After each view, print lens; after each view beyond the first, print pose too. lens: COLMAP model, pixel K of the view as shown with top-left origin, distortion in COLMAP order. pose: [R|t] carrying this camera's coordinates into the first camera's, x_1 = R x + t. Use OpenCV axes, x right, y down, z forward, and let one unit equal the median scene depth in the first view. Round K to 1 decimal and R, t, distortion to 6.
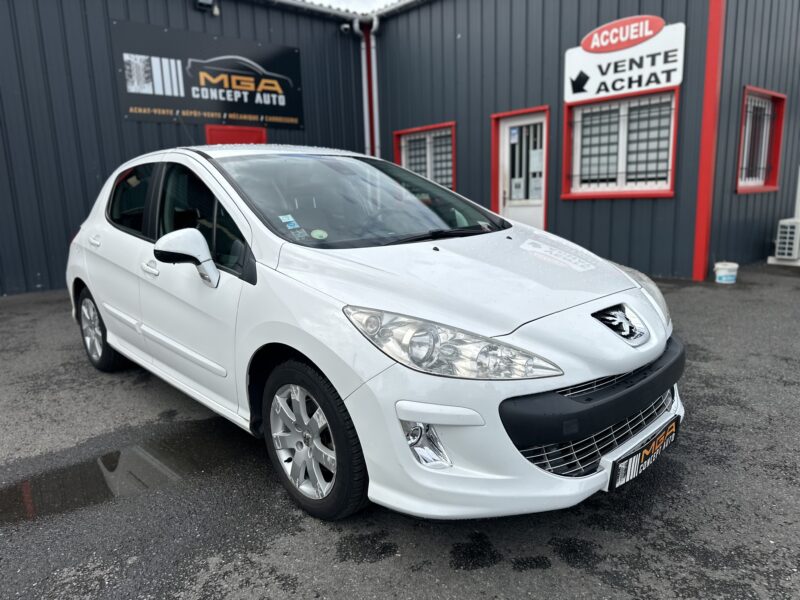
lens RADIAL K [[549.7, 0, 399.6], [0, 549.7, 298.2], [0, 0, 1]] dist [-0.054222, -0.000542]
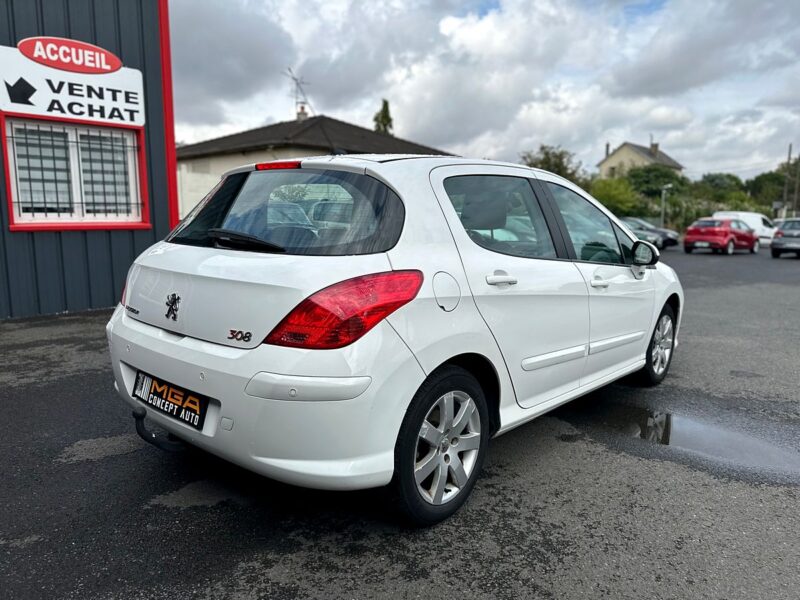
lens RADIAL K [[549.7, 0, 400.8], [0, 549.7, 302.4], [0, 0, 1]] dist [-0.054222, -0.000542]
pose [[-0.130174, -0.102507, 0.986178, -0.620726], [0.187032, 0.974246, 0.125955, -0.082437], [-0.973691, 0.200843, -0.107649, 0.631241]]
